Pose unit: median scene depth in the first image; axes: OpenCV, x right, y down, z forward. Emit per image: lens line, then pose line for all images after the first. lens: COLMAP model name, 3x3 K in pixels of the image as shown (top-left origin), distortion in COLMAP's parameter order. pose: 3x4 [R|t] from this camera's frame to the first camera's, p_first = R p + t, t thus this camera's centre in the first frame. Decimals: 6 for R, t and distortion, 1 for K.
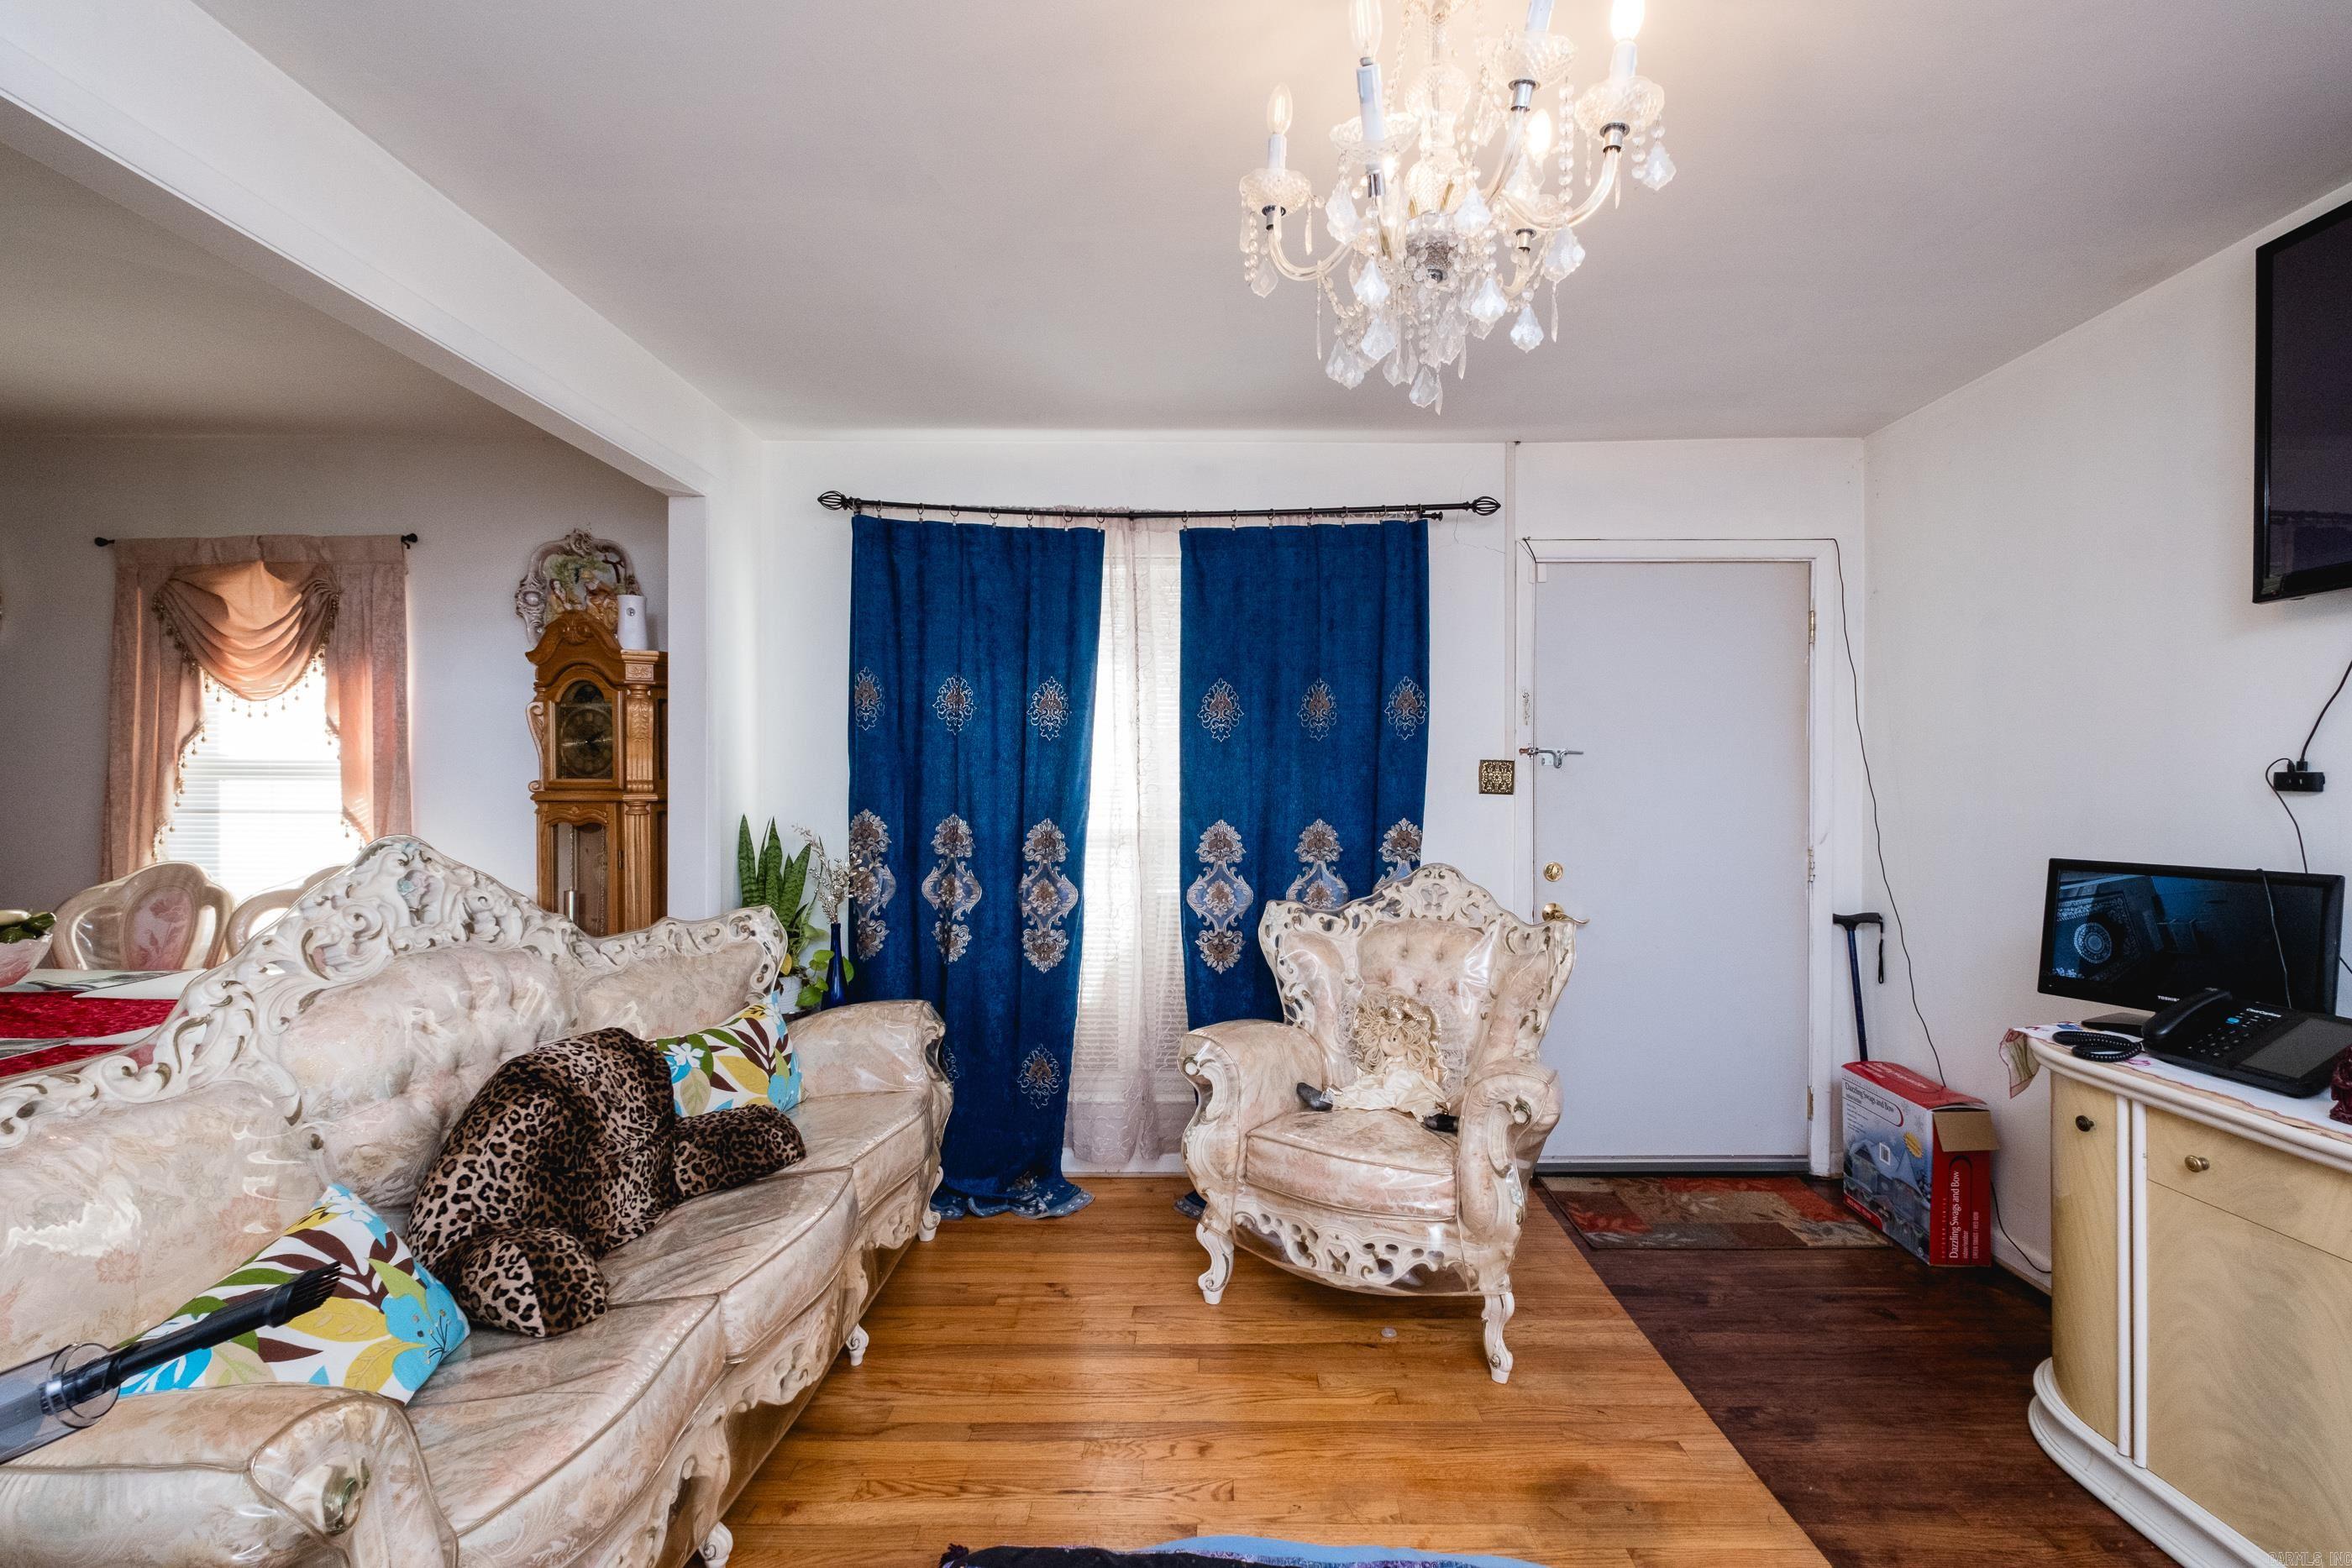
lens RADIAL K [[1000.1, 0, 1187.8], [0, 1000.1, 765.8], [0, 0, 1]] dist [0.000132, -0.003332]
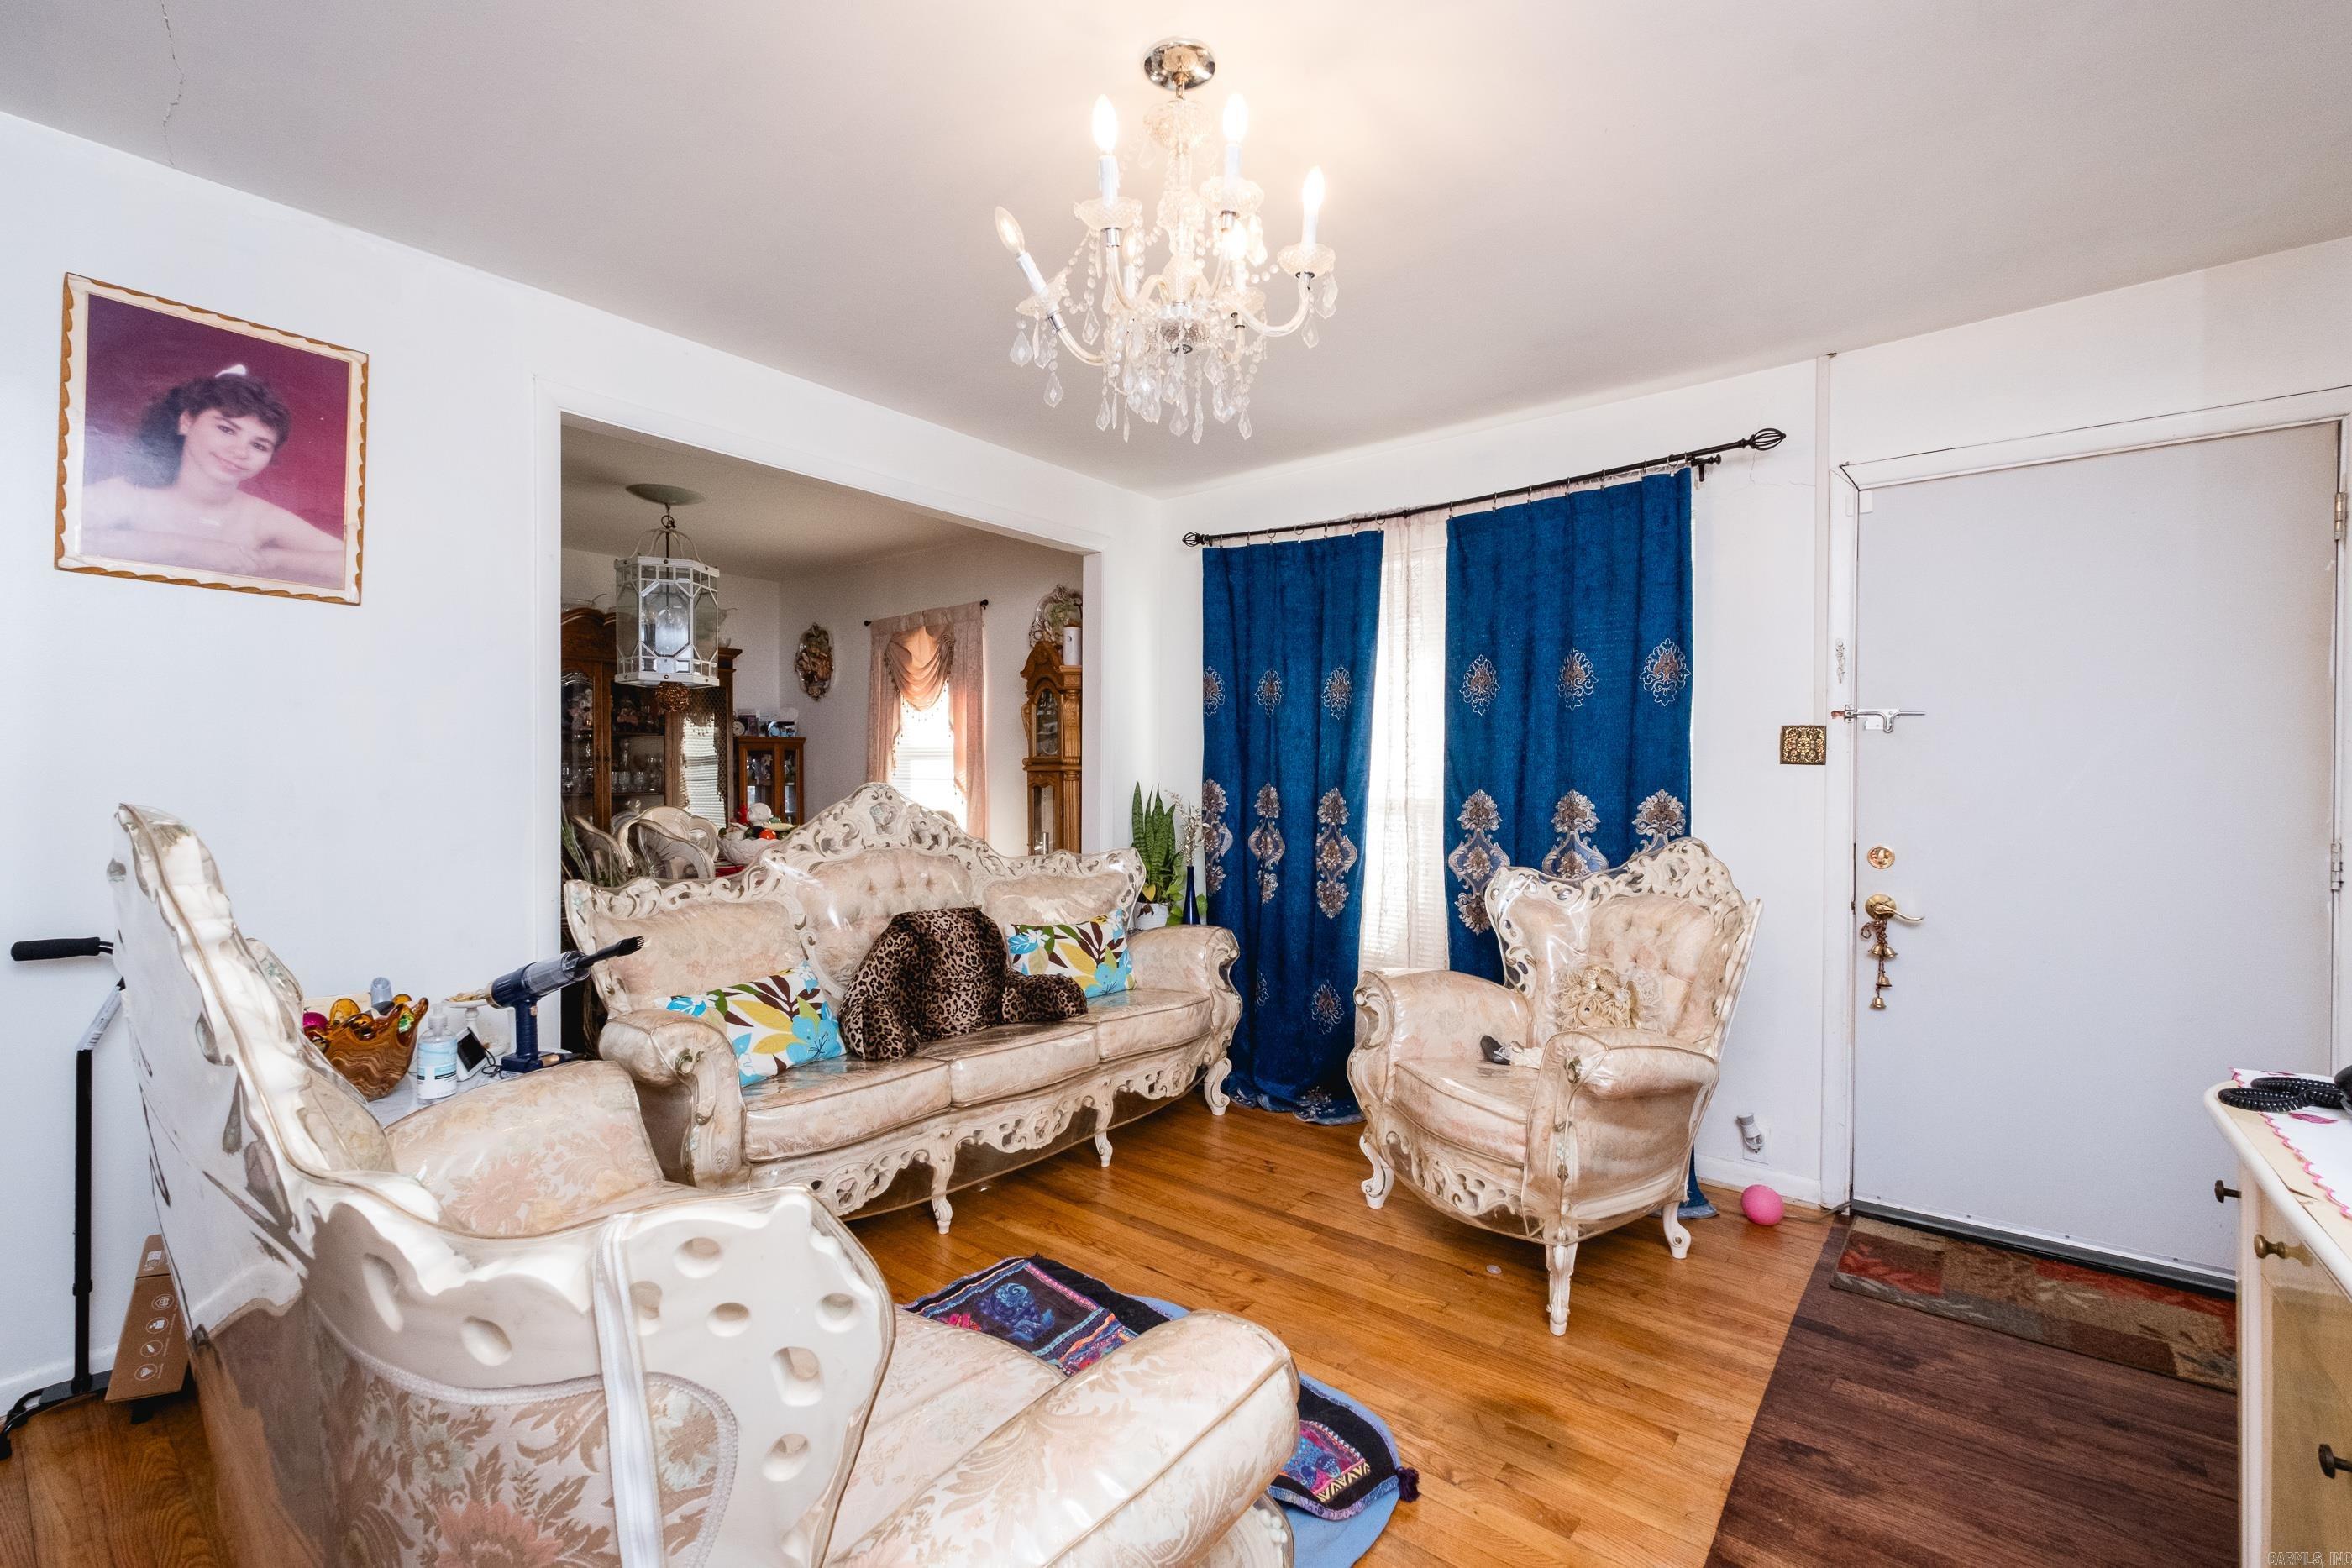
lens RADIAL K [[1000.1, 0, 1187.8], [0, 1000.1, 765.8], [0, 0, 1]] dist [0.000132, -0.003332]
pose [[0.783015, -0.004297, -0.621988, 0.448365], [0.005502, 0.999985, 0.000017, 0.027322], [0.621978, -0.003435, 0.783027, -0.015064]]
